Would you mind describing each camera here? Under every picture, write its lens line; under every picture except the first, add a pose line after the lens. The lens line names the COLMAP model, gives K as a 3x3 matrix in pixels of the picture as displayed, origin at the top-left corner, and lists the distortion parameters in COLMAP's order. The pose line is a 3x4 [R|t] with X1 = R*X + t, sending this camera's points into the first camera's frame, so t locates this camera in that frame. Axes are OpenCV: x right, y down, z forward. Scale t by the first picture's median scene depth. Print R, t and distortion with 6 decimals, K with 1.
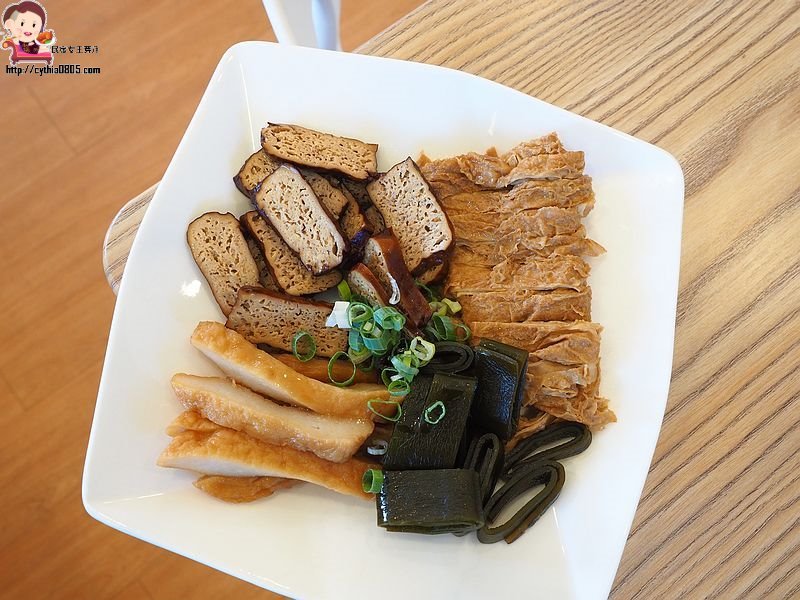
lens RADIAL K [[658.1, 0, 400.0], [0, 658.1, 300.0], [0, 0, 1]] dist [-0.005972, -0.006846]
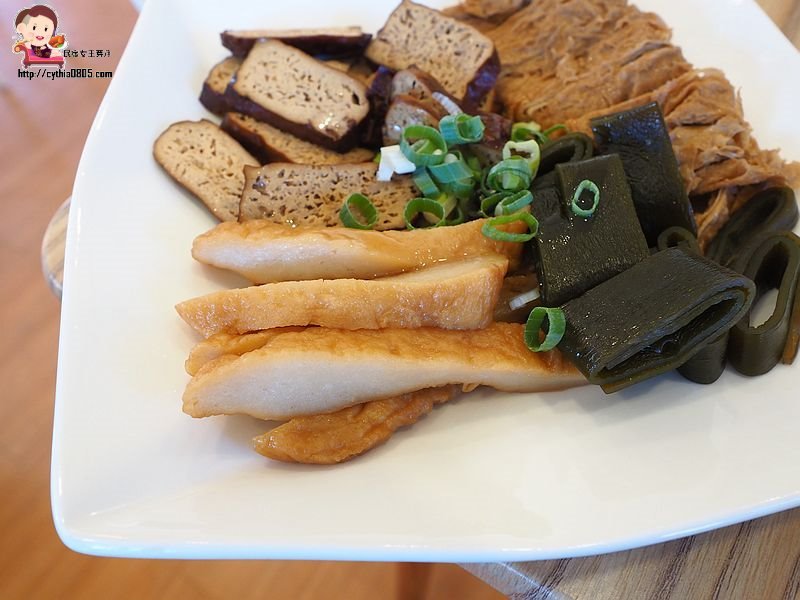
lens RADIAL K [[616.0, 0, 400.0], [0, 616.0, 300.0], [0, 0, 1]] dist [0.000101, -0.000090]
pose [[0.935527, -0.322760, 0.143578, -0.224353], [0.353215, 0.860714, -0.366620, 0.390191], [-0.005249, 0.393697, 0.919225, 0.448755]]
